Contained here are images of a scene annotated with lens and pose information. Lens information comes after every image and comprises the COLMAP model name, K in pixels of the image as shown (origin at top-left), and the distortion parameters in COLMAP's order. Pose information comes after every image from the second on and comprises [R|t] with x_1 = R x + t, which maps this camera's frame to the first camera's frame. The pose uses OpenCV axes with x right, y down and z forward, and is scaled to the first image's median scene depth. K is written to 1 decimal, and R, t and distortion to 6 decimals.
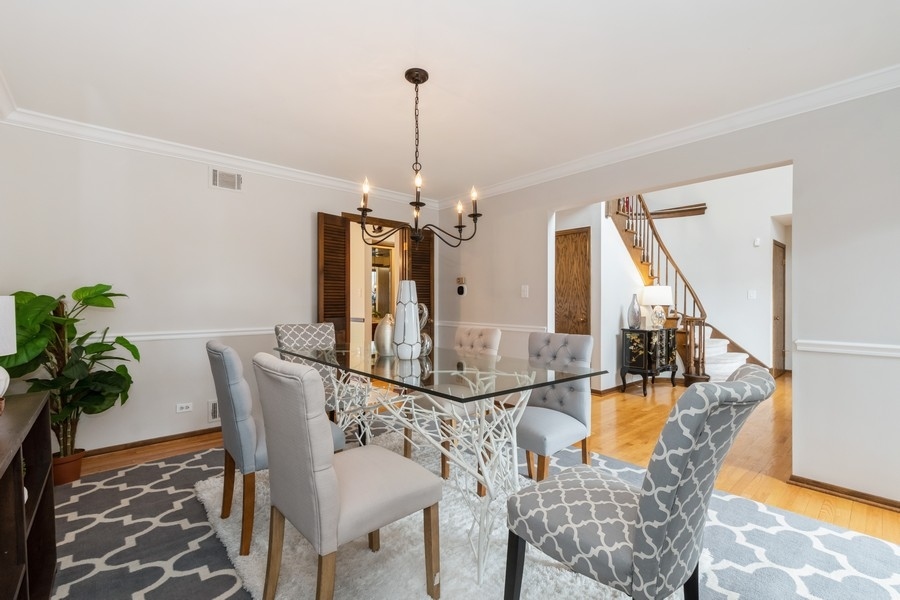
lens RADIAL K [[398.8, 0, 450.4], [0, 398.8, 301.9], [0, 0, 1]] dist [-0.017532, -0.001631]
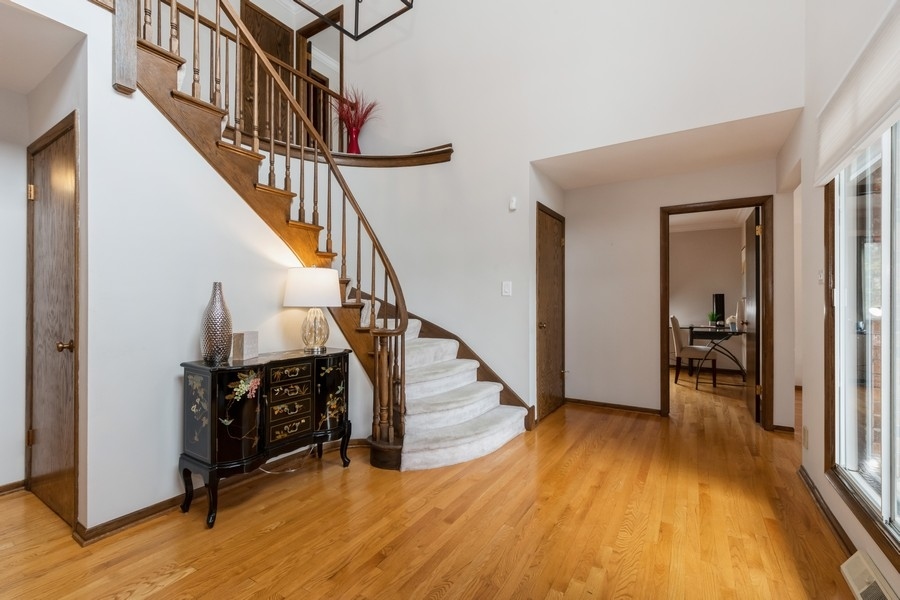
lens RADIAL K [[398.8, 0, 447.4], [0, 398.8, 300.3], [0, 0, 1]] dist [-0.017532, -0.001631]
pose [[0.954112, 0.001678, 0.299445, 0.489202], [-0.001624, 0.999999, -0.000428, 0.000152], [-0.299445, -0.000078, 0.954114, 0.431914]]
